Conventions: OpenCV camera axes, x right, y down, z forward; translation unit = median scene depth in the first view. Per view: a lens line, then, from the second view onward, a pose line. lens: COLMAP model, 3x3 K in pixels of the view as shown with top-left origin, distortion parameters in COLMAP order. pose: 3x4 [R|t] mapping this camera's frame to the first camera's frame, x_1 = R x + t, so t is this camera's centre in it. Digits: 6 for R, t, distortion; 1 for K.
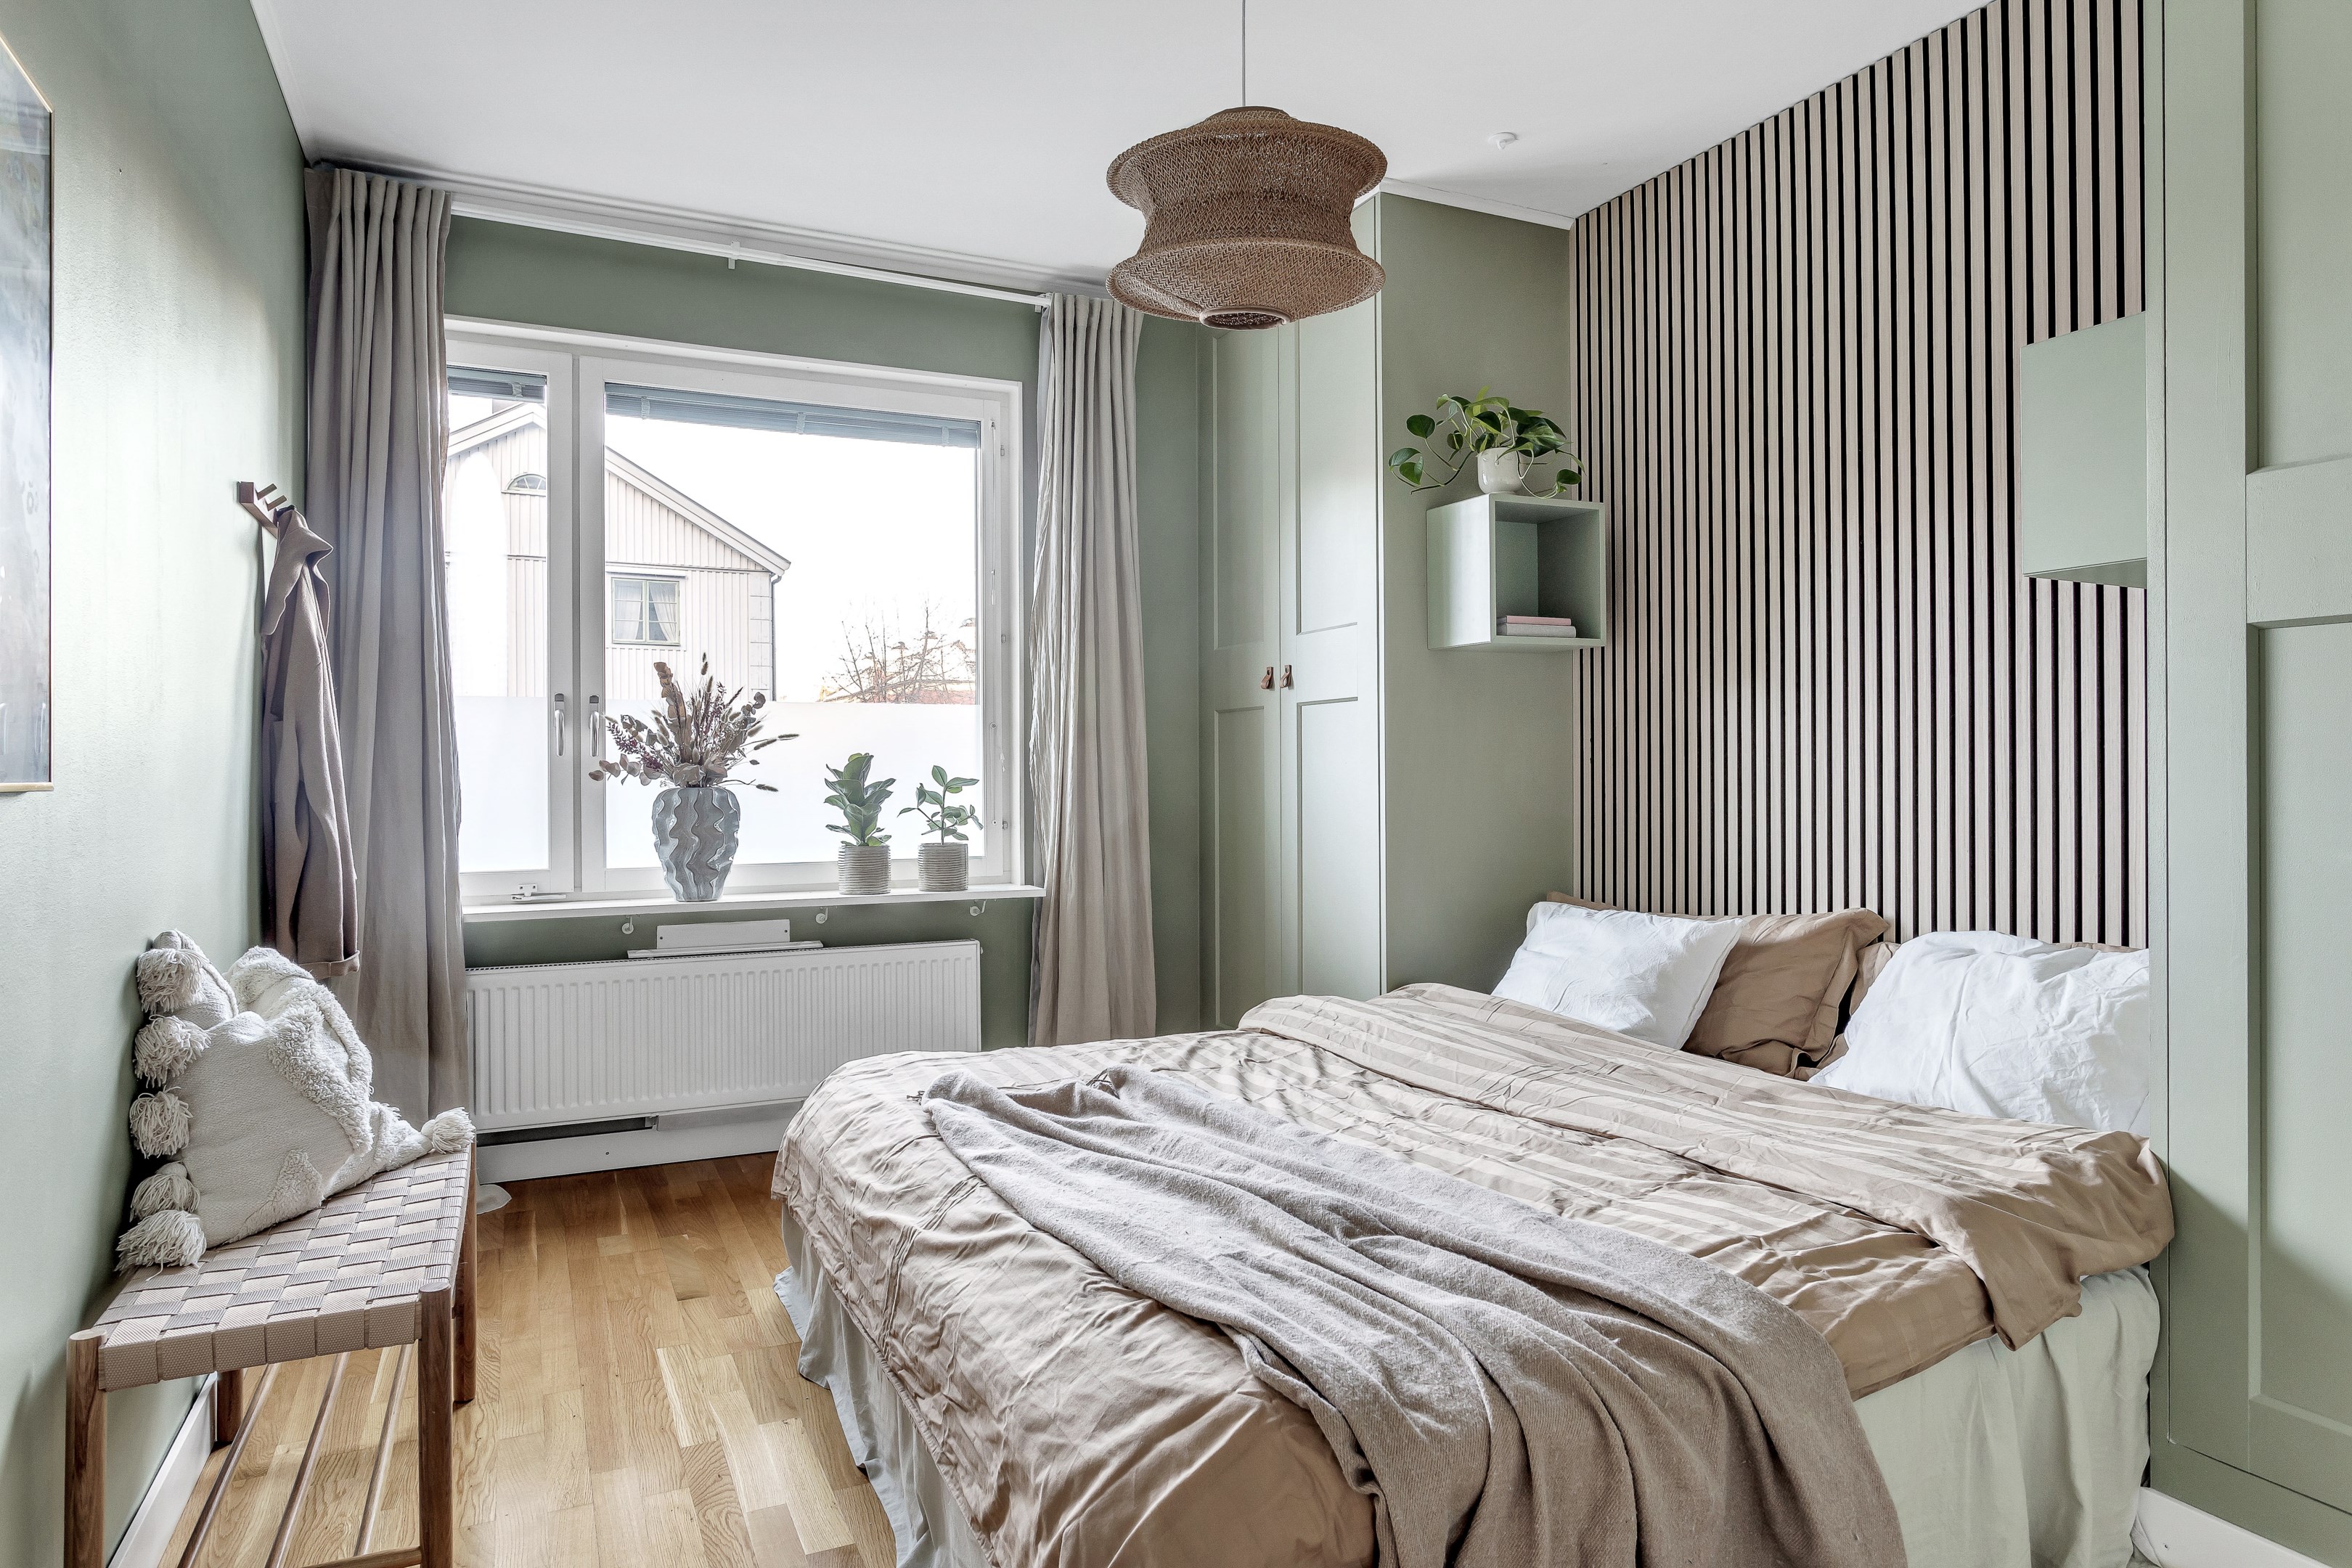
lens RADIAL K [[1375.6, 0, 1181.1], [0, 1375.6, 774.6], [0, 0, 1]] dist [-0.003613, 0.003989]
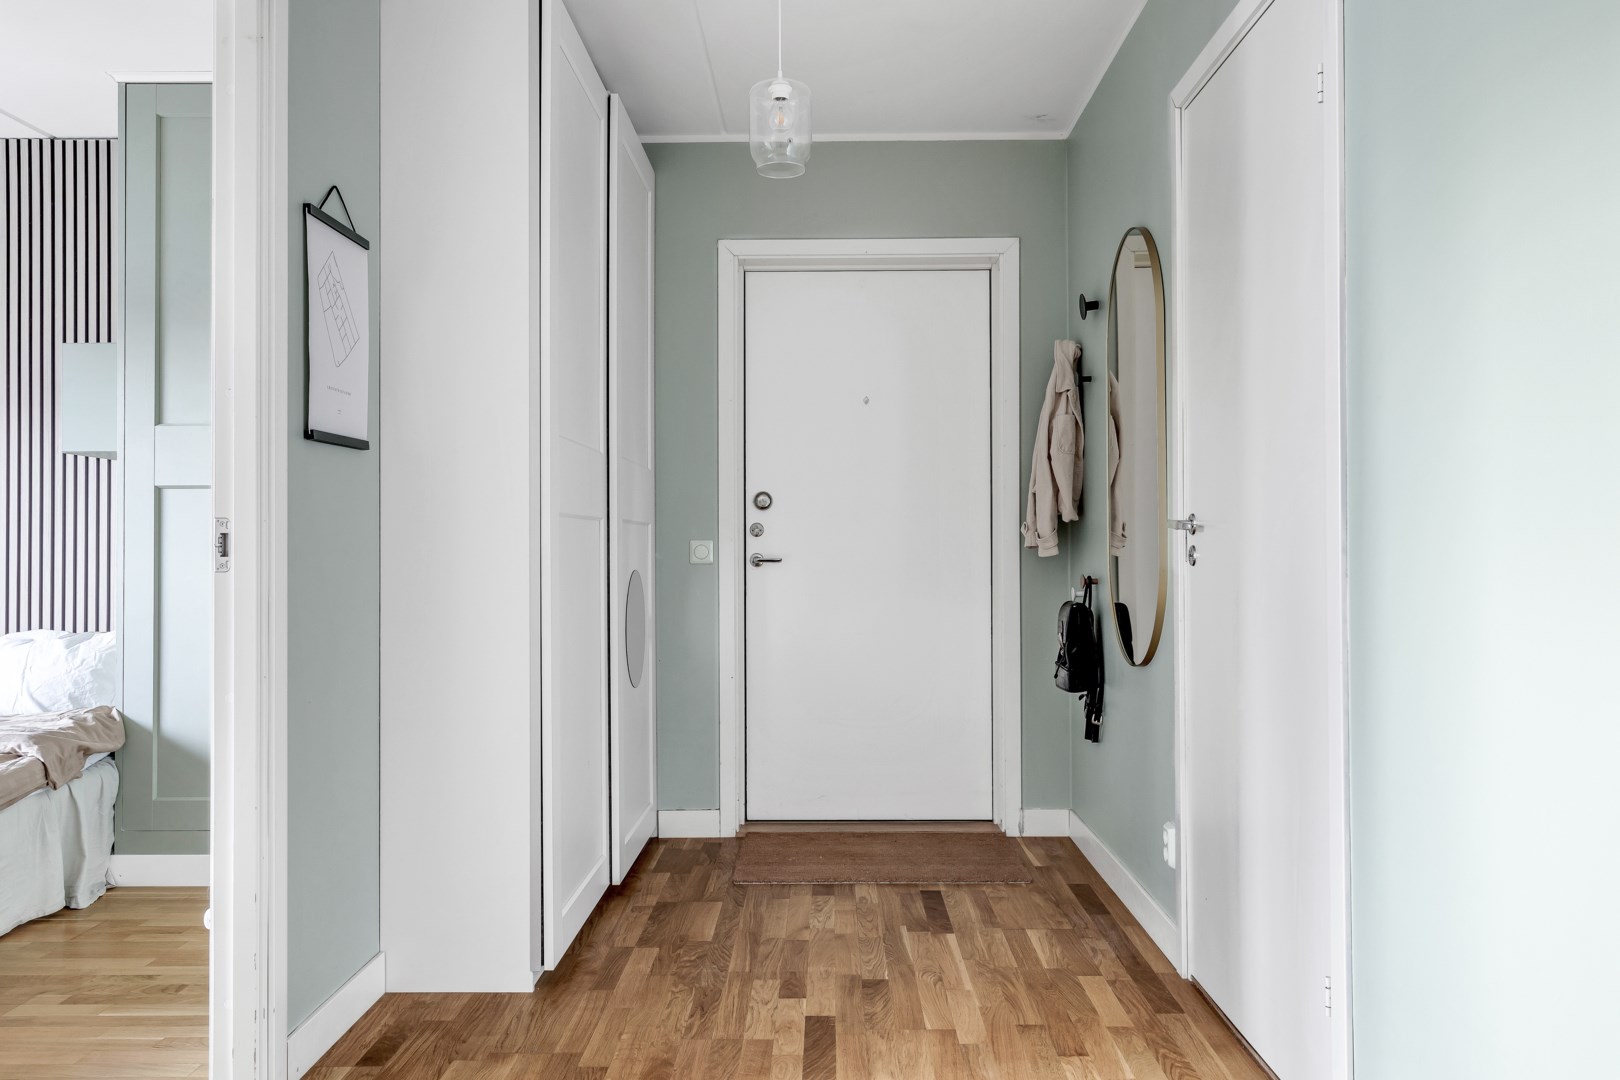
lens RADIAL K [[1186.8, 0, 813.5], [0, 1186.8, 538.5], [0, 0, 1]] dist [0.007482, 0.001994]
pose [[0.428552, 0.007518, 0.903486, -0.614499], [-0.001207, 0.999969, -0.007748, -0.000609], [-0.903516, 0.002230, 0.428548, -0.935664]]
